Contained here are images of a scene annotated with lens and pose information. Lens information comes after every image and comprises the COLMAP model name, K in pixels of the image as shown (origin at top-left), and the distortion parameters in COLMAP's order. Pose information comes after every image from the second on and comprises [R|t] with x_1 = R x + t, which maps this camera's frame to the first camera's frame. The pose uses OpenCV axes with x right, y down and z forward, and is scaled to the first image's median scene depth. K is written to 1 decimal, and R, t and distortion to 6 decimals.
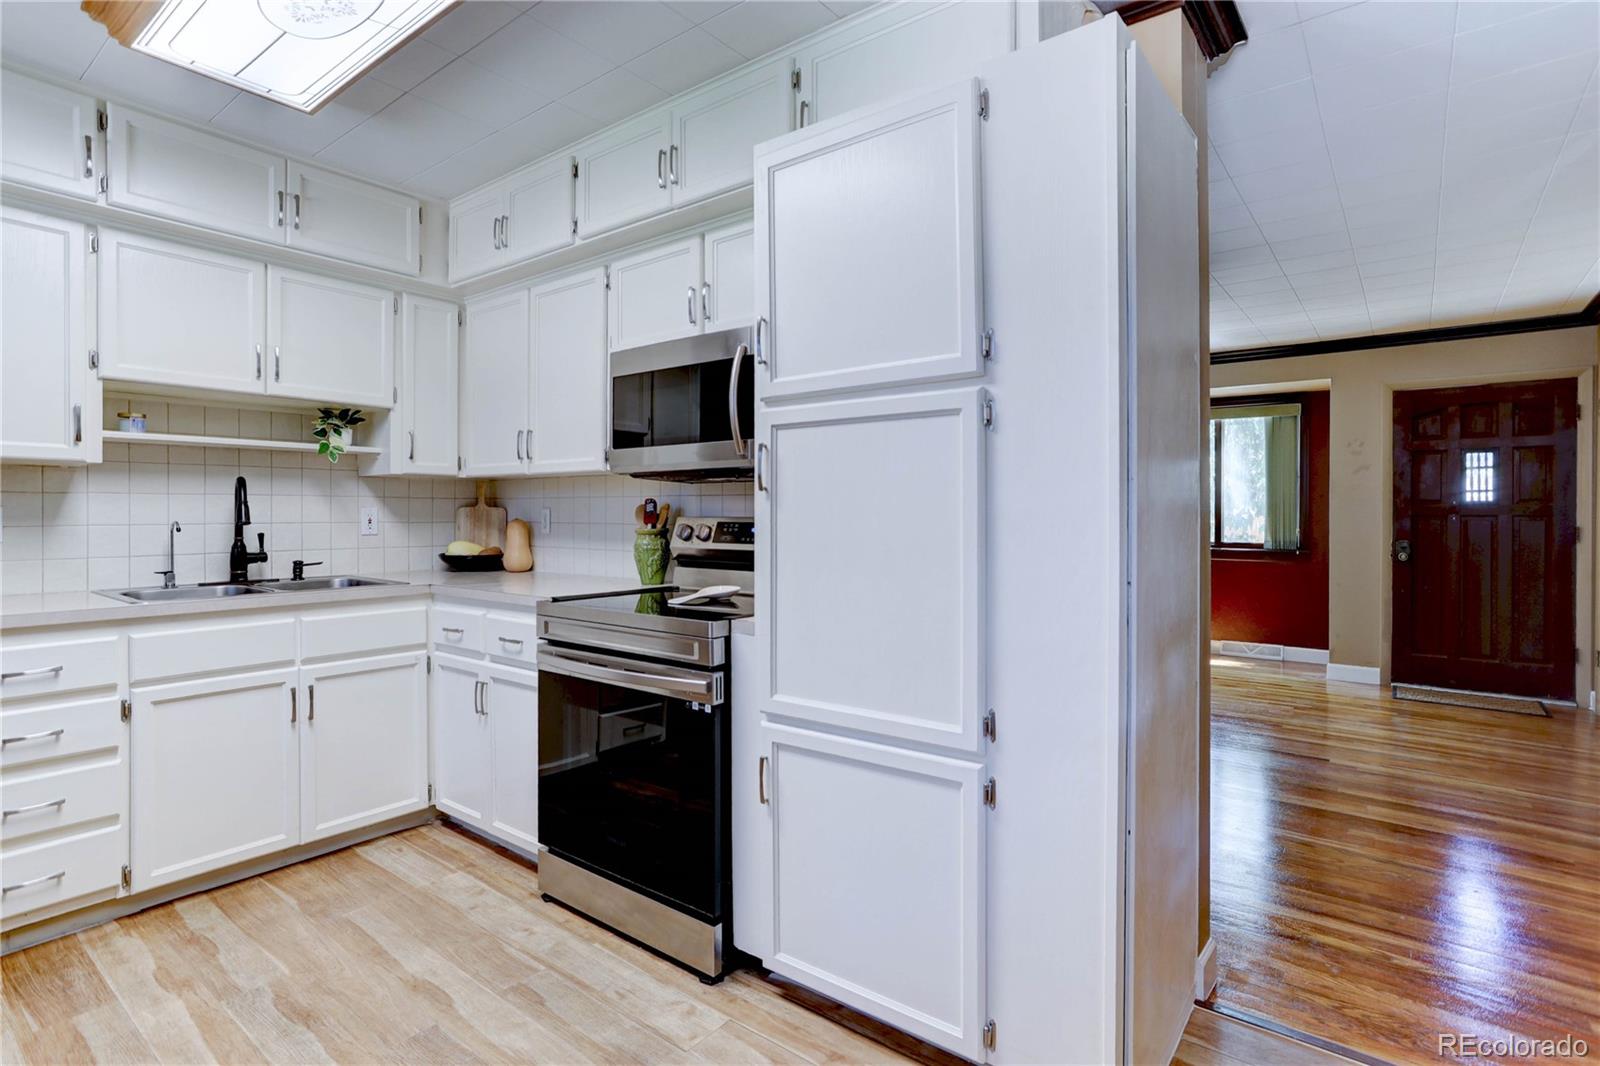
lens RADIAL K [[797.4, 0, 797.0], [0, 797.4, 512.6], [0, 0, 1]] dist [-0.018135, 0.011117]
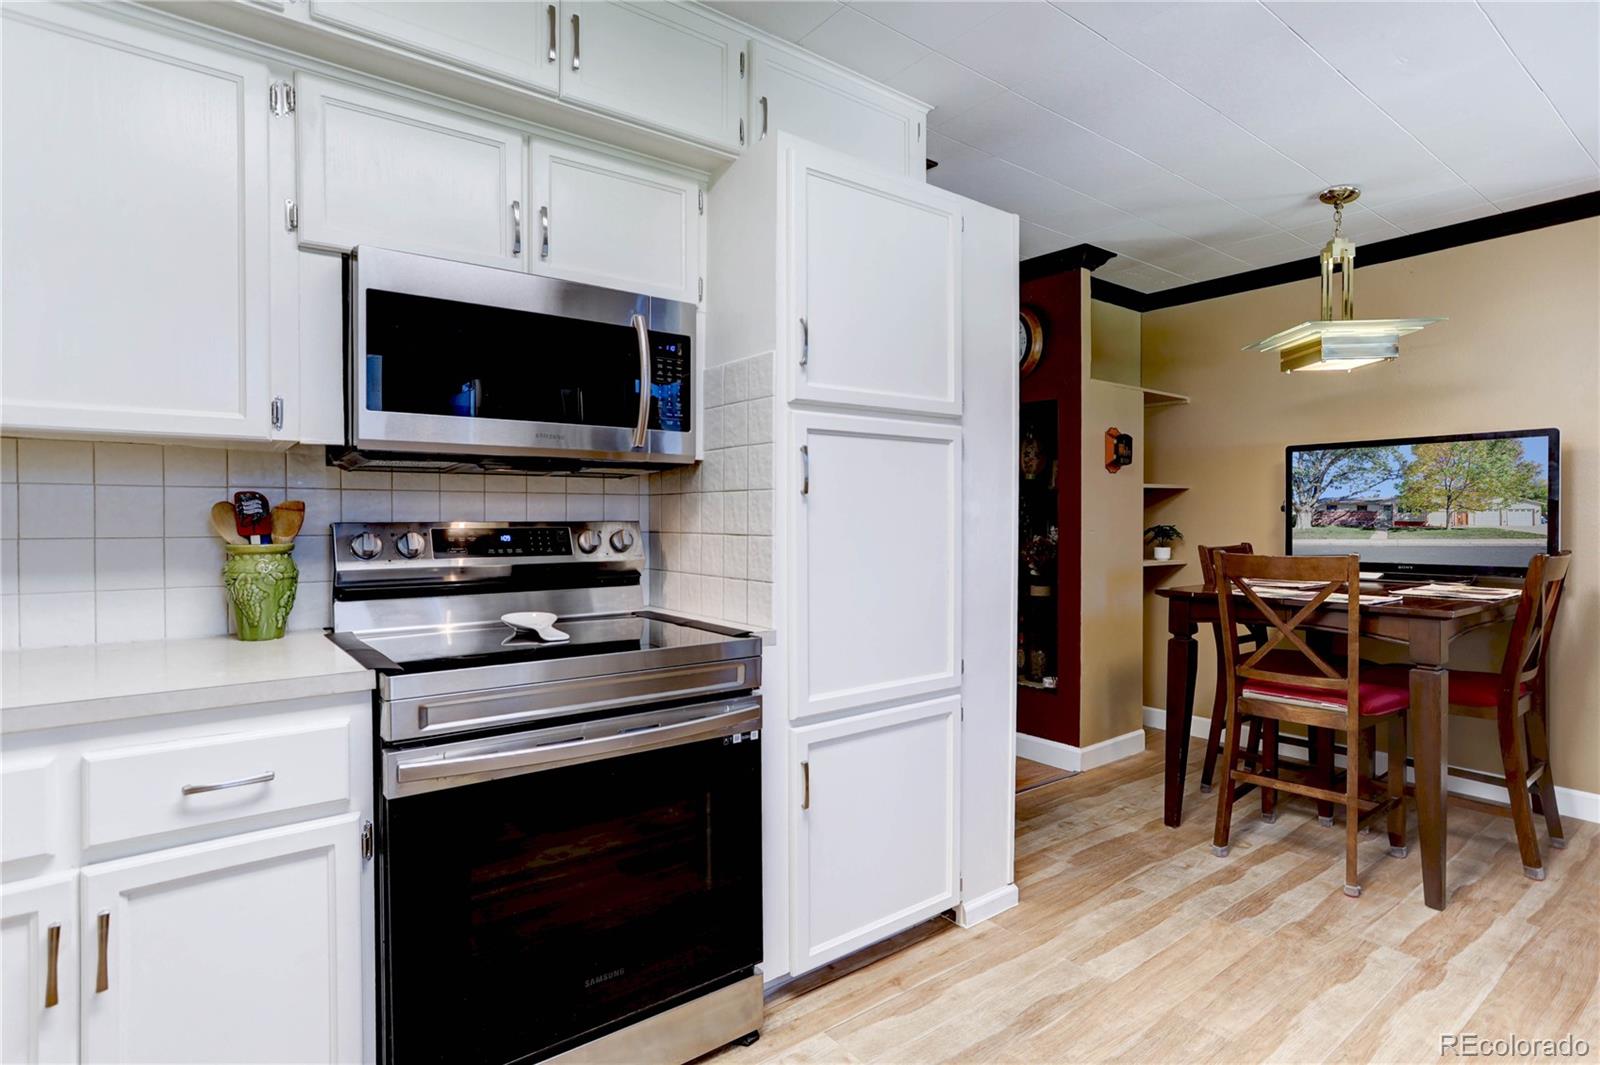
lens RADIAL K [[797.4, 0, 787.4], [0, 797.4, 523.1], [0, 0, 1]] dist [-0.018135, 0.011117]
pose [[0.270877, -0.010823, 0.962553, -0.997006], [-0.000765, 0.999934, 0.011458, -0.002661], [-0.962614, -0.003841, 0.270851, 0.750883]]
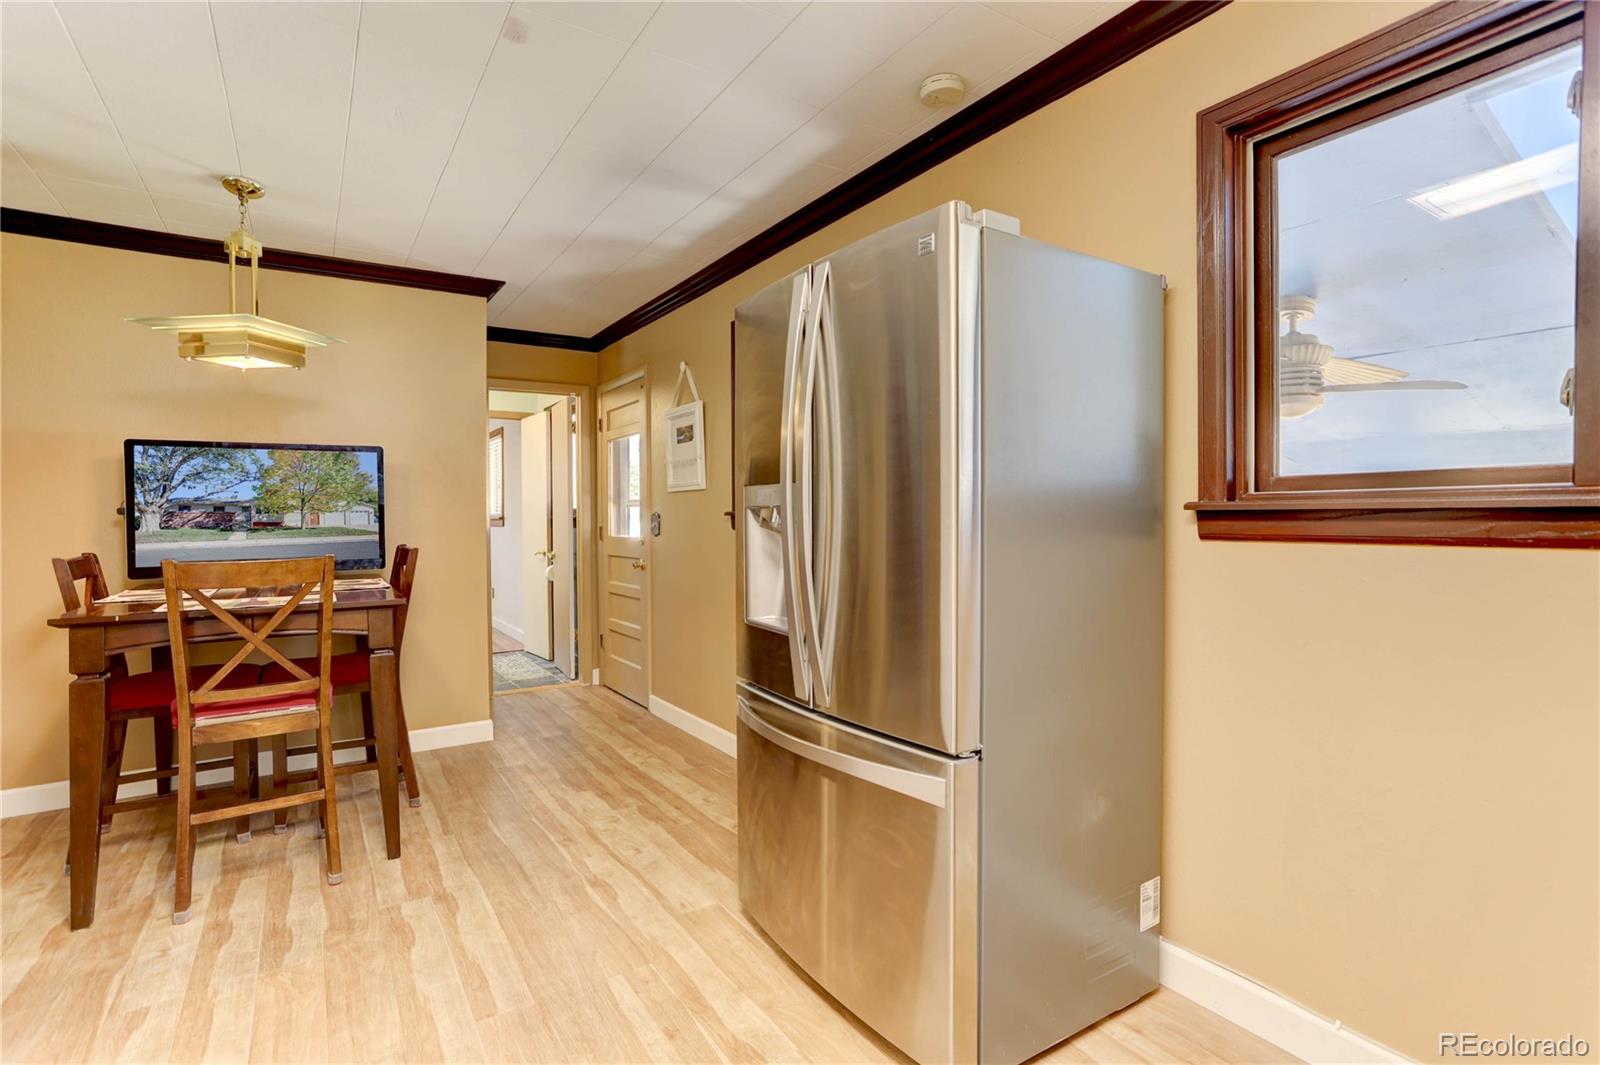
lens RADIAL K [[797.4, 0, 816.5], [0, 797.4, 512.4], [0, 0, 1]] dist [-0.018135, 0.011117]
pose [[-0.949379, 0.001354, 0.314130, -0.751442], [0.000936, 0.999998, -0.001482, -0.006191], [-0.314131, -0.001113, -0.949379, 1.156779]]
